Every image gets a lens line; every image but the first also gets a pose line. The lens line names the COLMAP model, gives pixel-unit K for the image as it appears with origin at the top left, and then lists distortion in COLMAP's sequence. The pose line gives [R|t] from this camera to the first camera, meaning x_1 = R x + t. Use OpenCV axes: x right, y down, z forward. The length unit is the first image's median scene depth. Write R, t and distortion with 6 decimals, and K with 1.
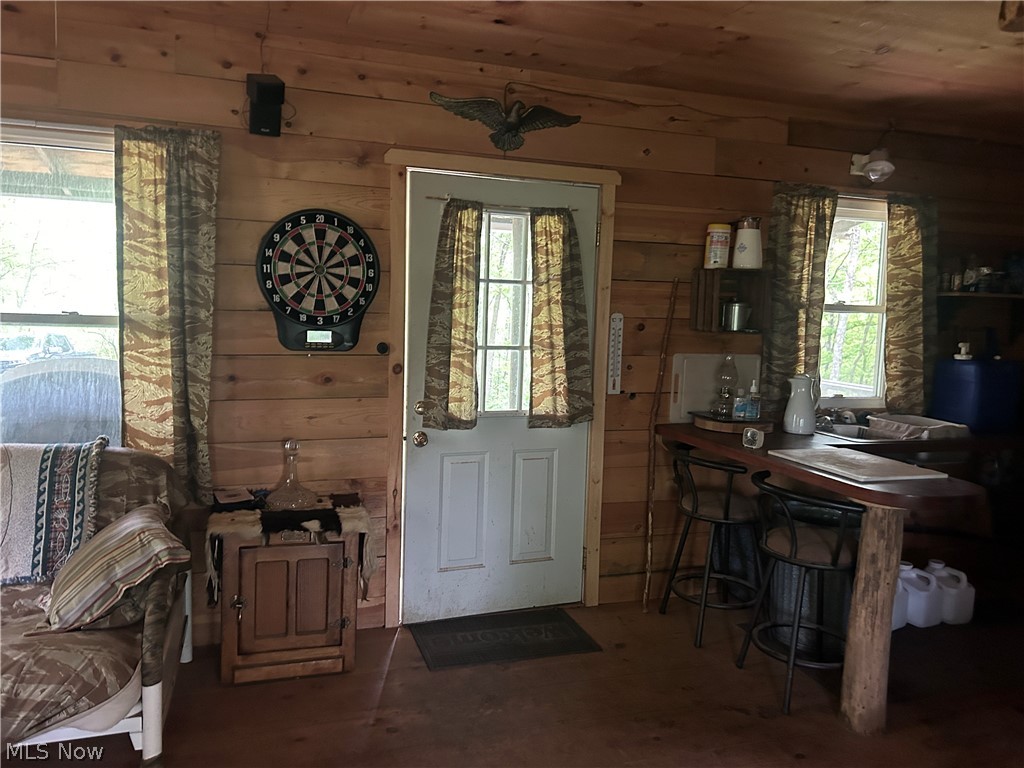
lens RADIAL K [[780.4, 0, 506.0], [0, 780.4, 388.1], [0, 0, 1]] dist [0.087460, -0.097677]
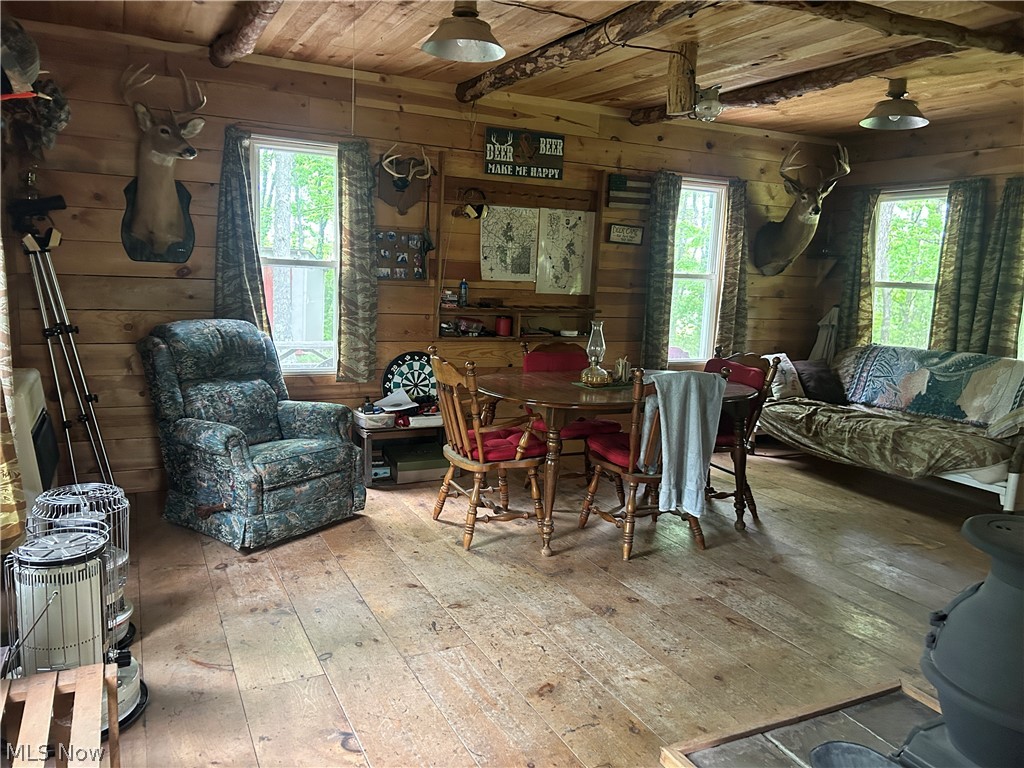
lens RADIAL K [[780.4, 0, 506.0], [0, 780.4, 388.1], [0, 0, 1]] dist [0.087460, -0.097677]
pose [[0.148467, 0.129640, -0.980383, 0.860095], [-0.154196, 0.982279, 0.106539, 0.105572], [0.976822, 0.135353, 0.165826, -0.385070]]
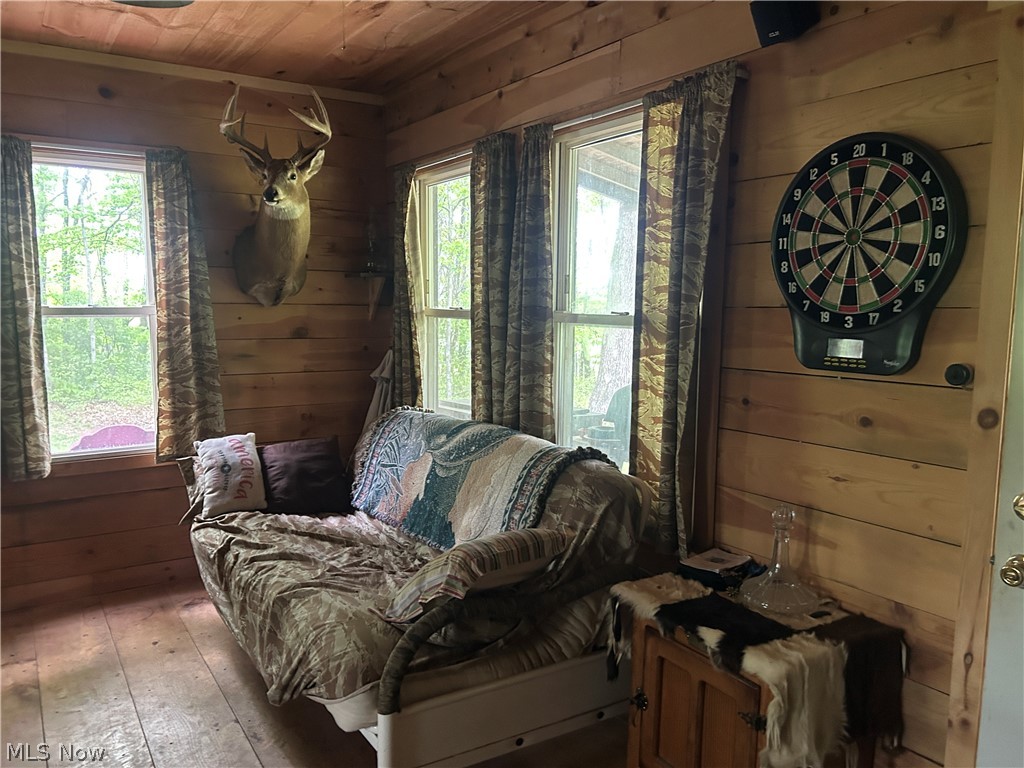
lens RADIAL K [[780.4, 0, 506.0], [0, 780.4, 388.1], [0, 0, 1]] dist [0.087460, -0.097677]
pose [[0.234889, 0.081044, -0.968638, 0.298046], [-0.108682, 0.992459, 0.056683, -0.041939], [0.965927, 0.091959, 0.241925, 0.613652]]
